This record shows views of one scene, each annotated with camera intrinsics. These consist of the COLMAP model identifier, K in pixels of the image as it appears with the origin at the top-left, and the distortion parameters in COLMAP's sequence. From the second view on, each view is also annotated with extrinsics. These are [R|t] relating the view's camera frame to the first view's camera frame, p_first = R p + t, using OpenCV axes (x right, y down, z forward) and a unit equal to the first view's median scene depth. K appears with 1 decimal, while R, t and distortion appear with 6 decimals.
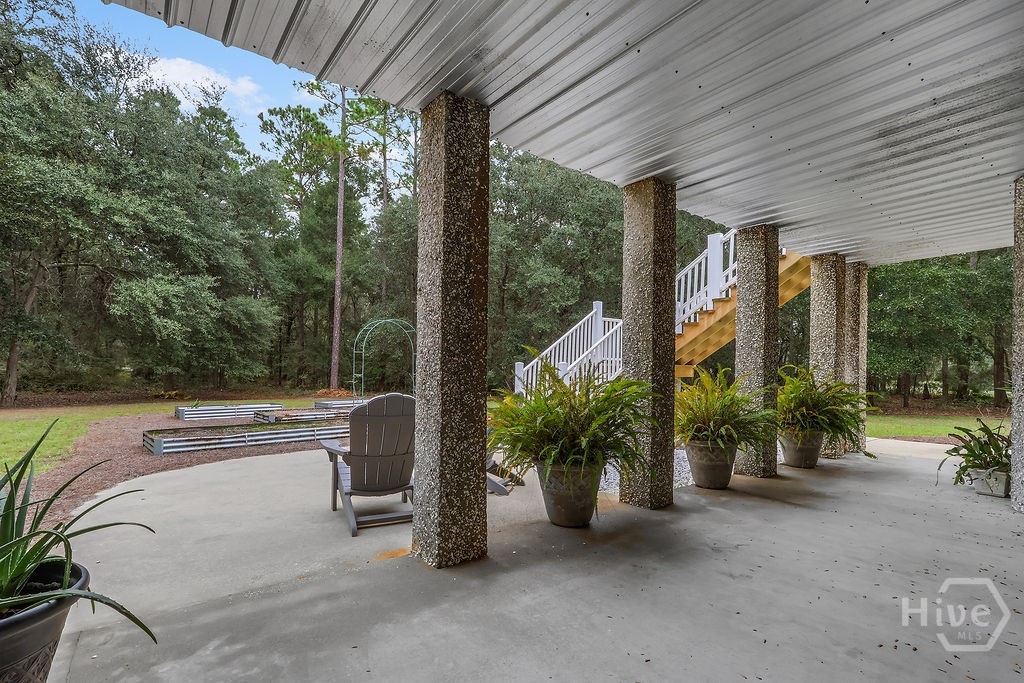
lens RADIAL K [[492.1, 0, 512.5], [0, 492.1, 368.8], [0, 0, 1]] dist [-0.004875, -0.000693]
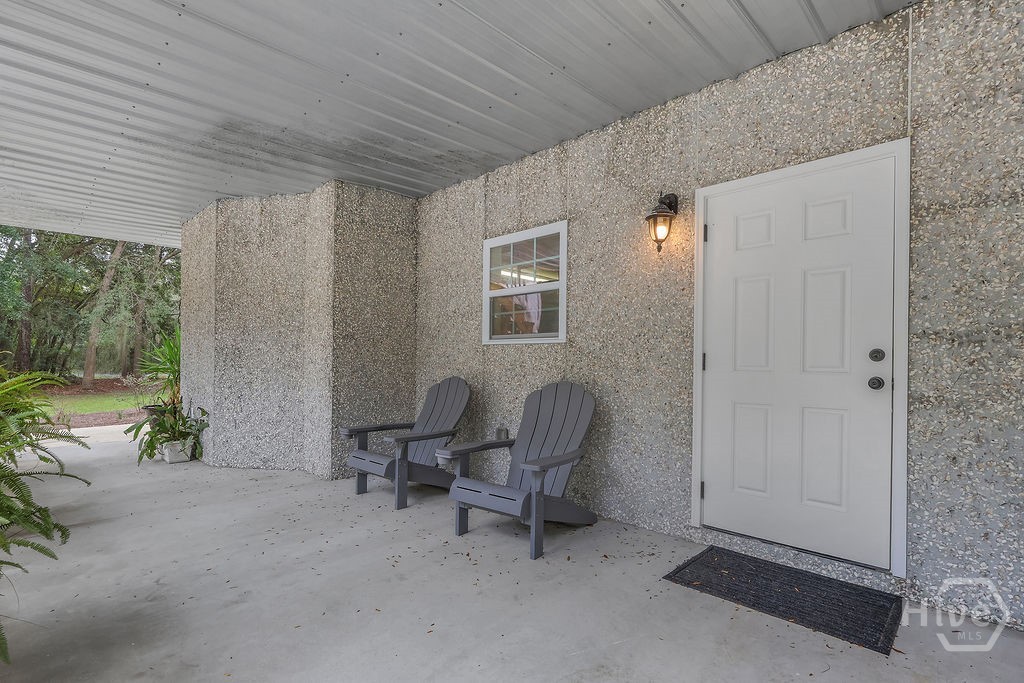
lens RADIAL K [[492.1, 0, 512.3], [0, 492.1, 346.4], [0, 0, 1]] dist [-0.004875, -0.000693]
pose [[-0.143713, 0.009779, 0.989571, -0.396371], [-0.006457, 0.999921, -0.010819, -0.004342], [-0.989598, -0.007944, -0.143639, 0.587238]]
